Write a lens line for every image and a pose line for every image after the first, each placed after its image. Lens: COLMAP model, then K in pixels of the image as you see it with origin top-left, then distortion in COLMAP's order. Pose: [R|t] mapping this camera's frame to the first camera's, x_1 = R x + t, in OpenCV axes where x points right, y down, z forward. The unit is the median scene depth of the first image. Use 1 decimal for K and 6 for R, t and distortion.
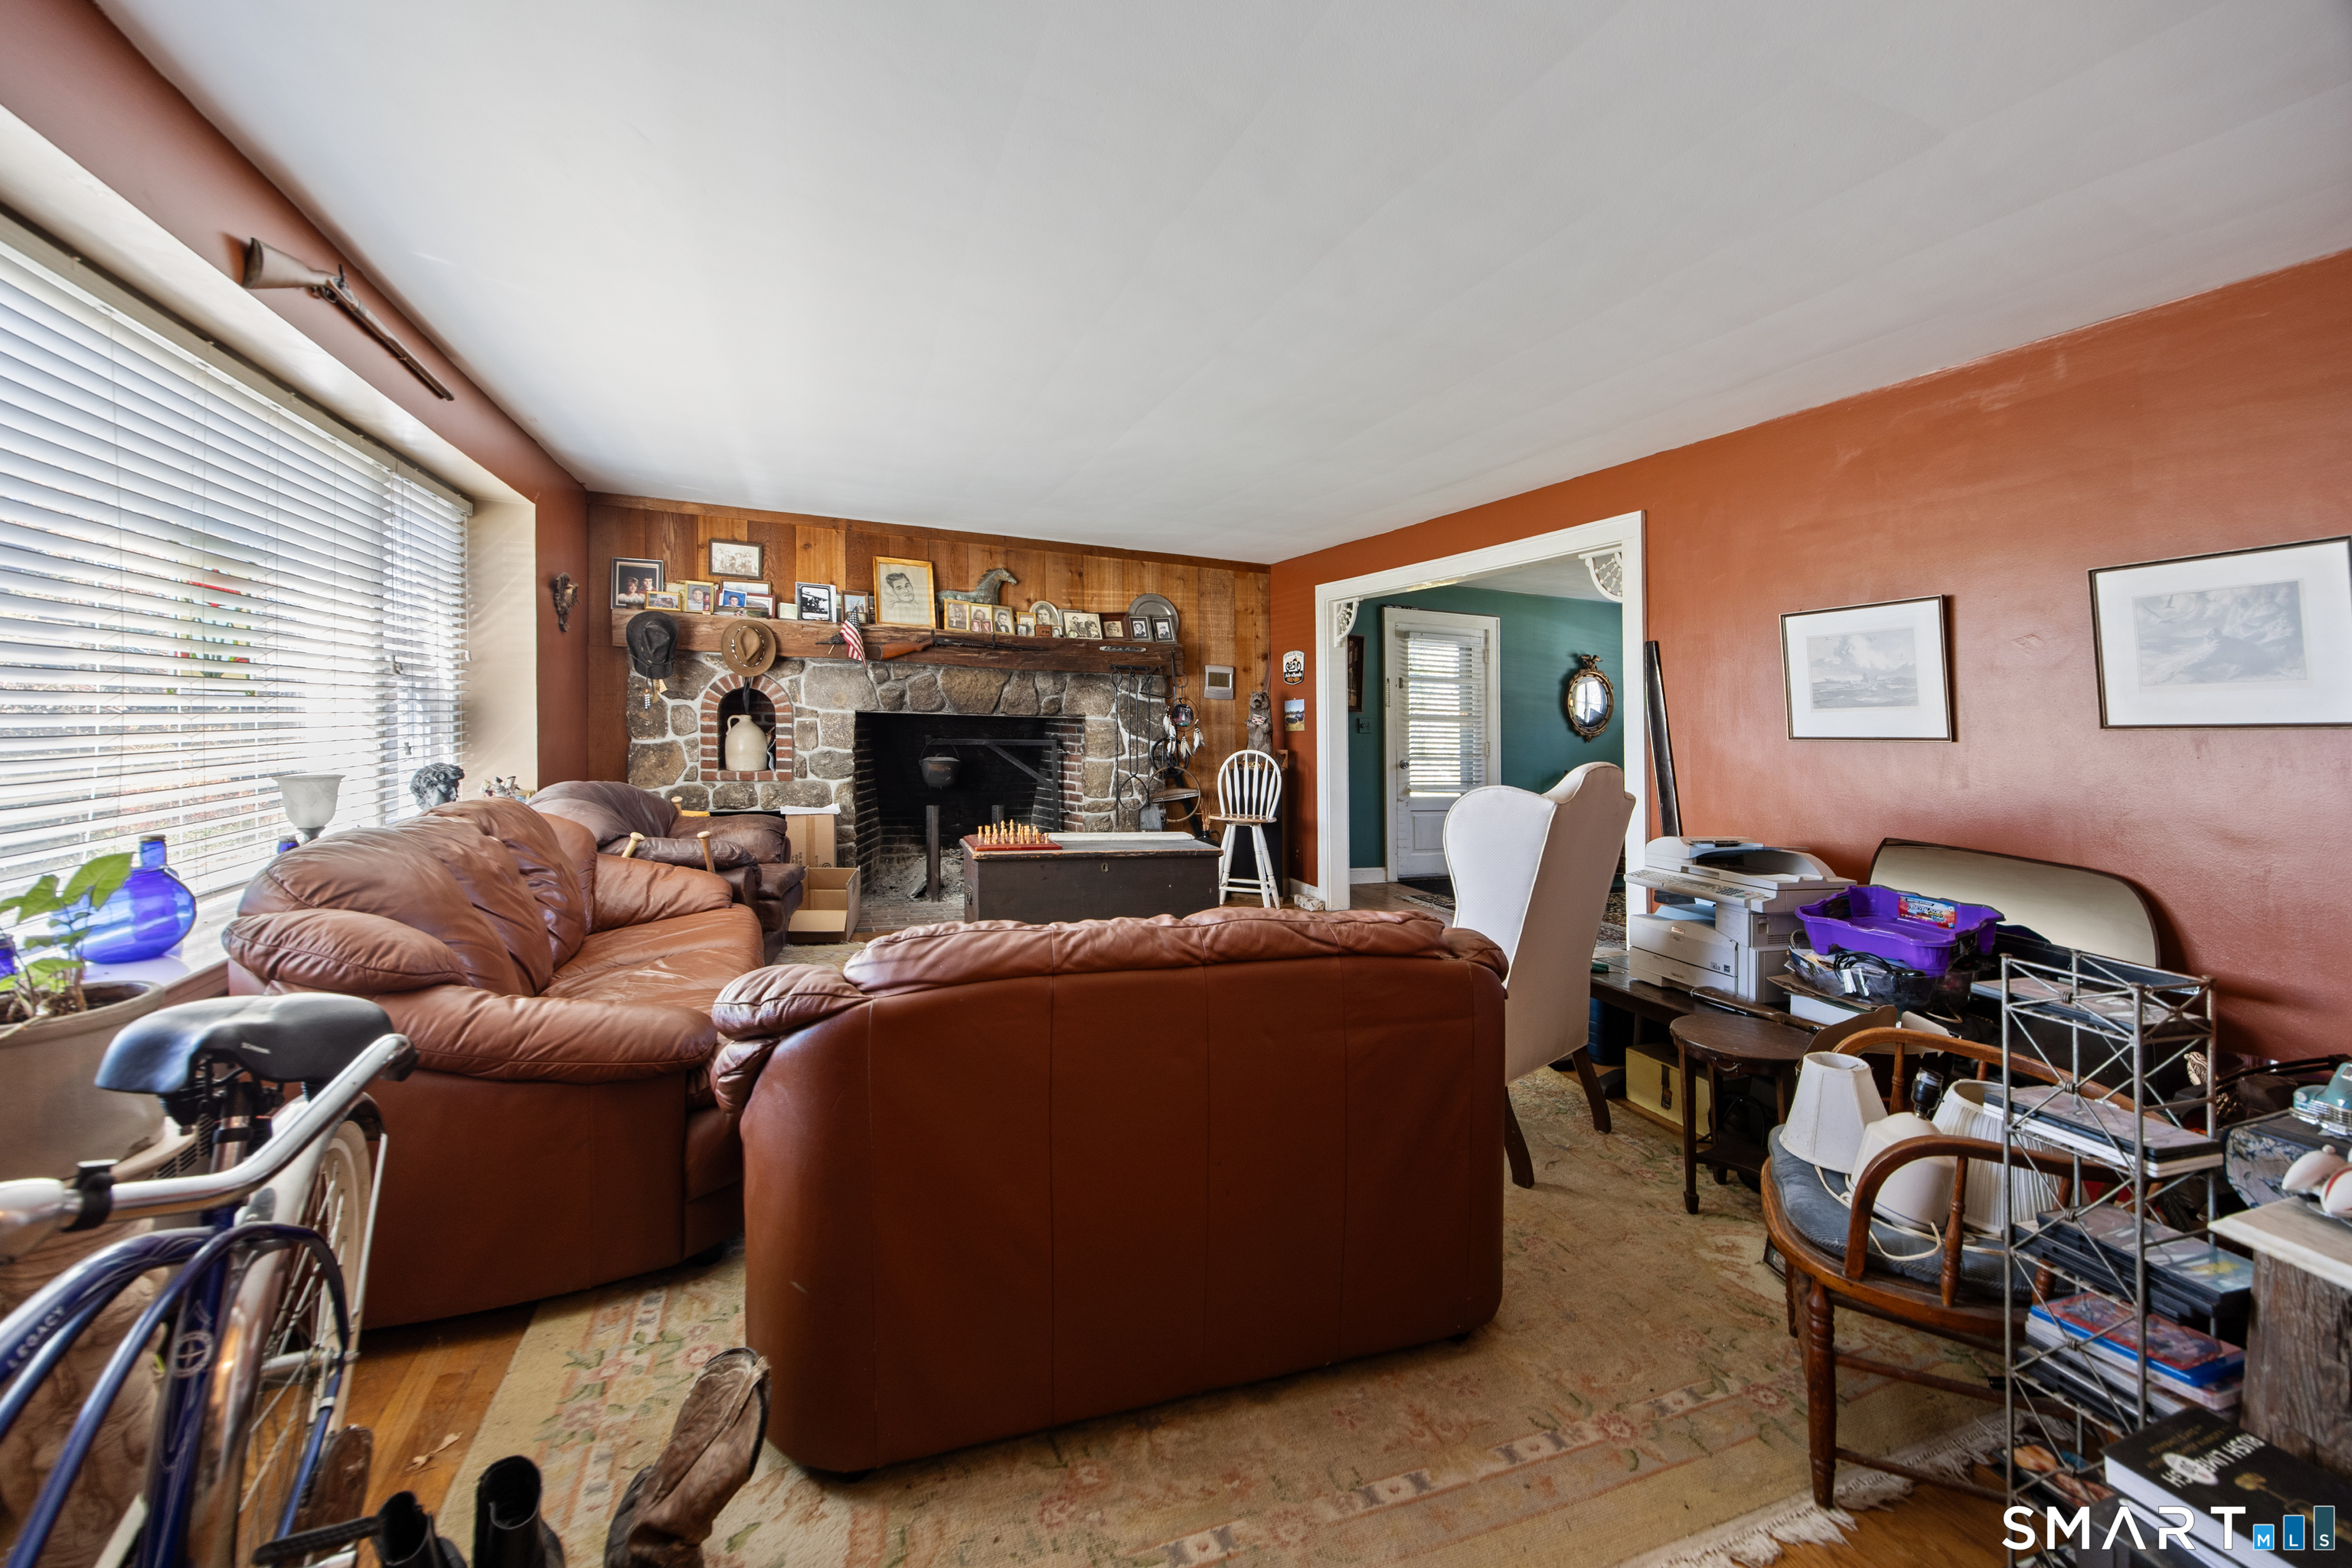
lens RADIAL K [[906.5, 0, 1176.0], [0, 906.5, 784.0], [0, 0, 1]] dist [-0.001914, -0.000357]
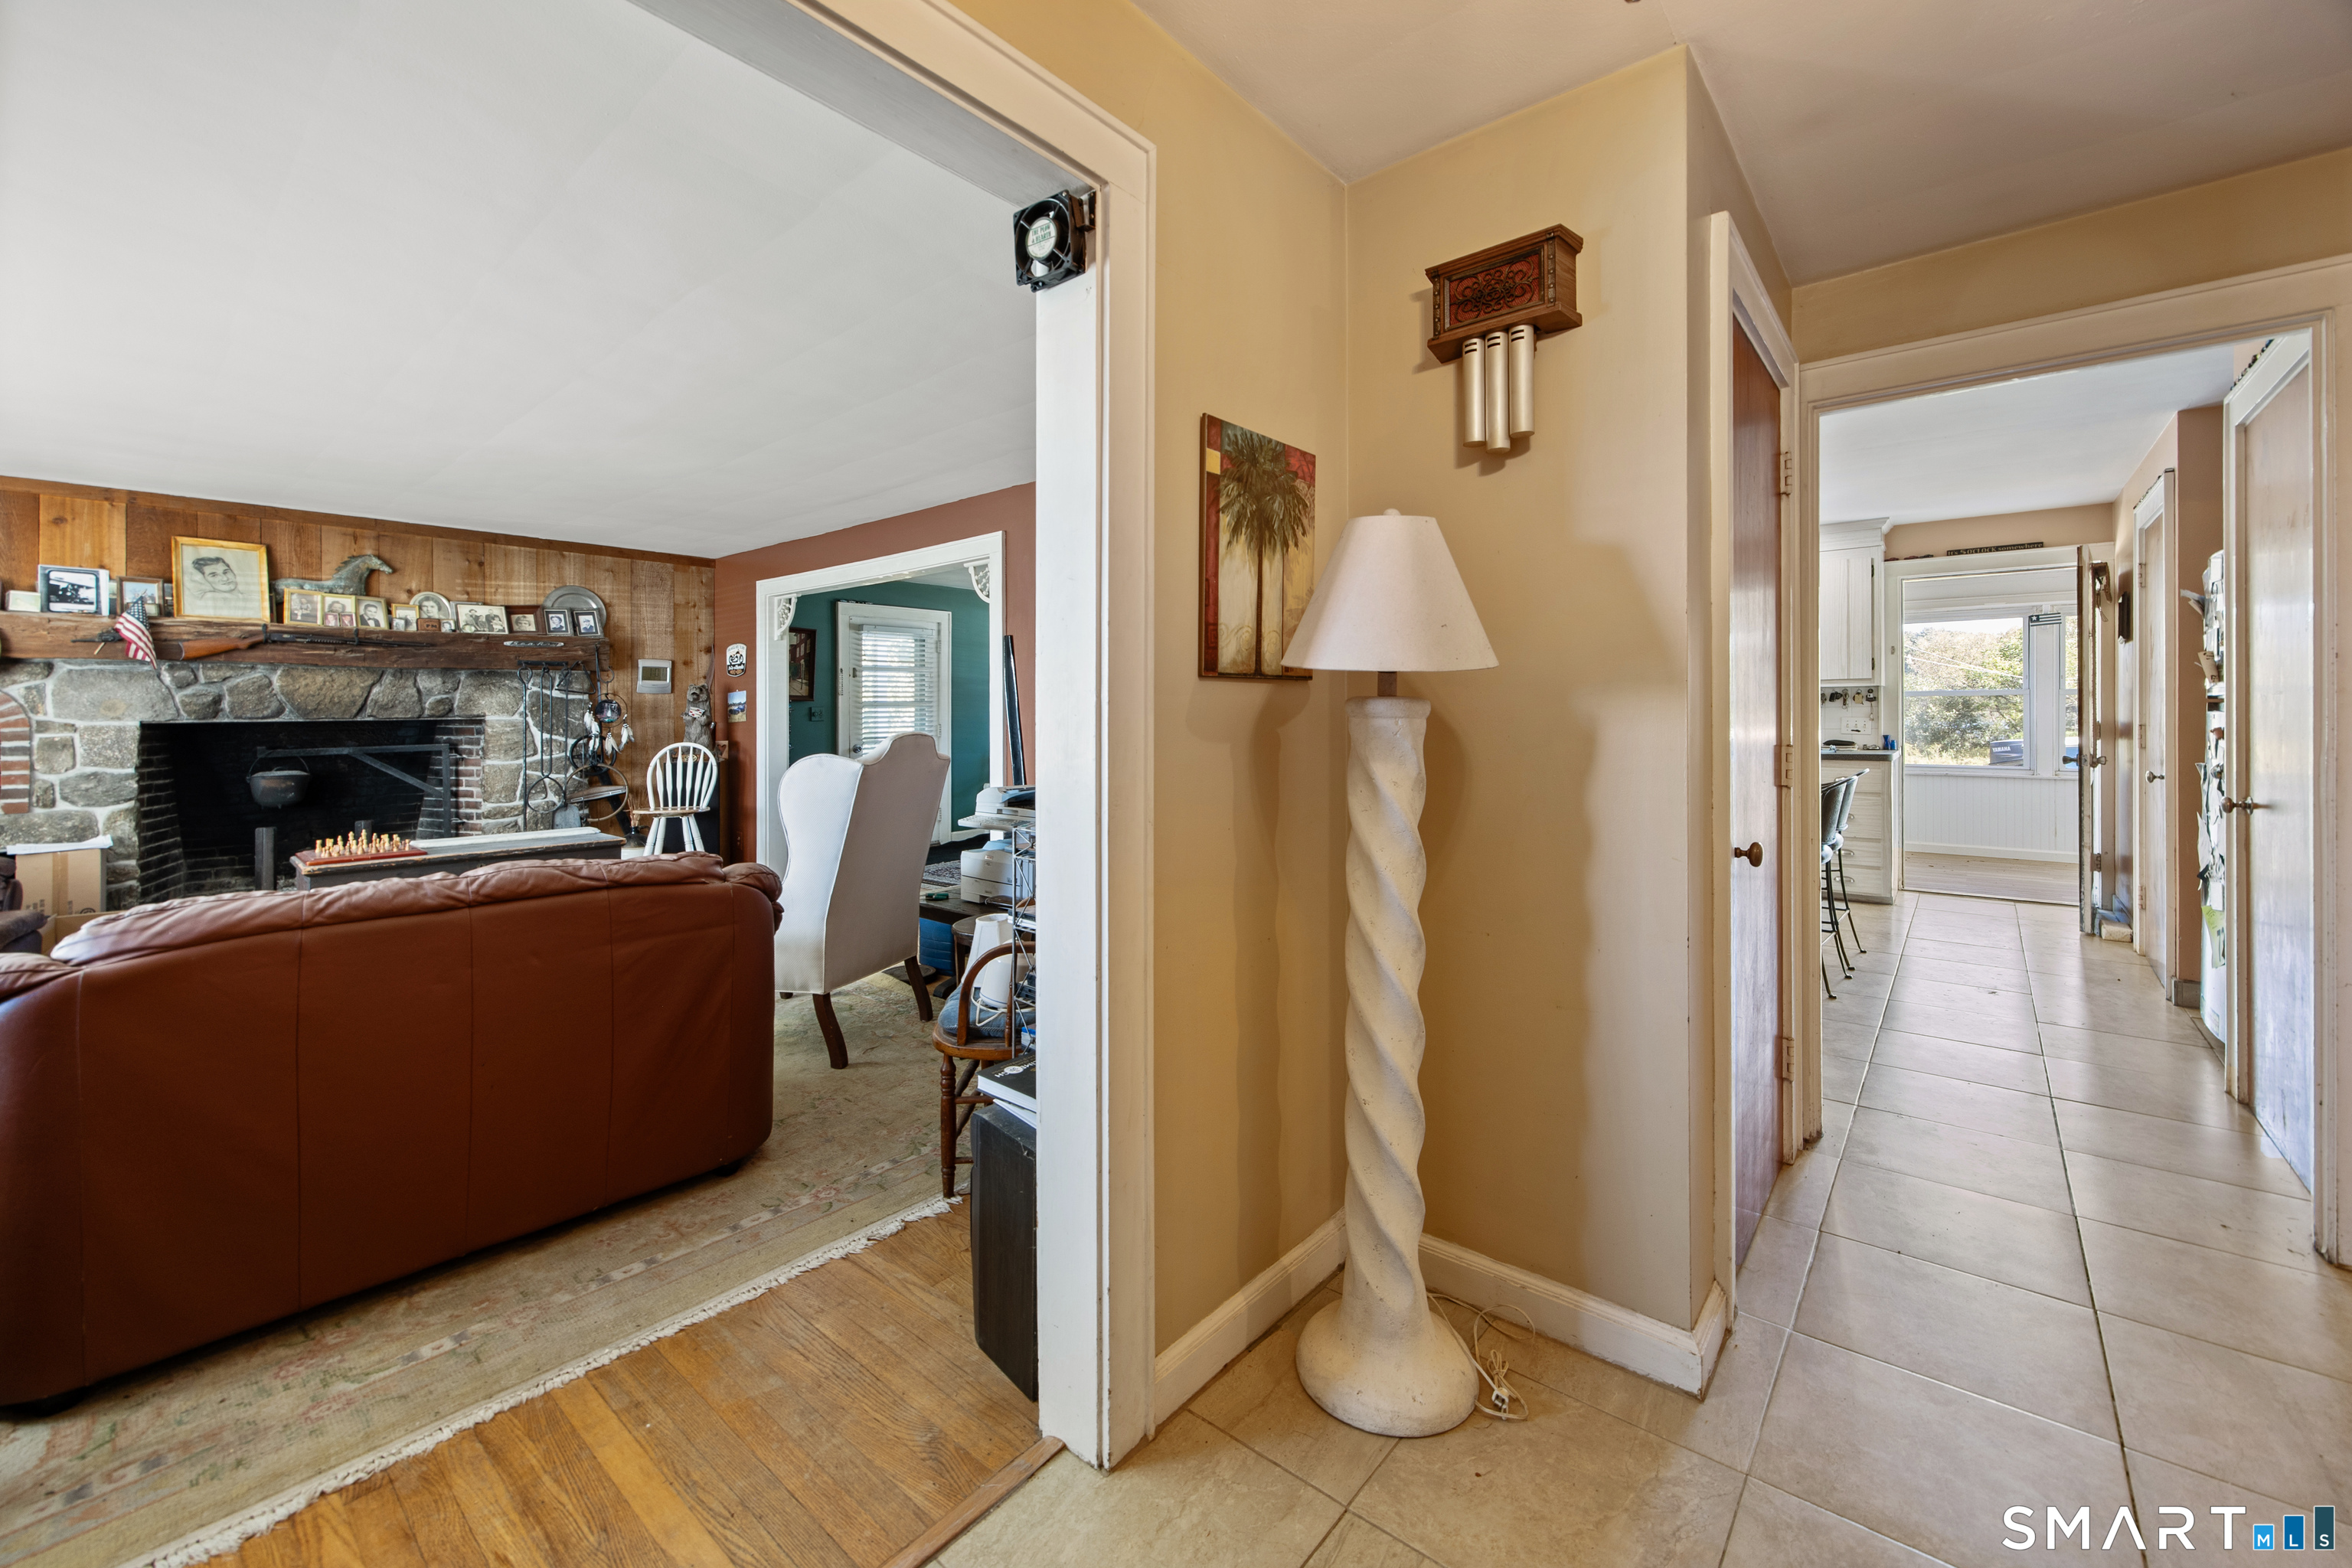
lens RADIAL K [[939.4, 0, 1165.4], [0, 939.4, 705.5], [0, 0, 1]] dist [-0.001273, -0.000243]
pose [[0.892096, -0.038659, 0.450188, 0.089193], [0.072169, 0.995733, -0.057504, 0.019667], [-0.446045, 0.083789, 0.891080, -0.167326]]
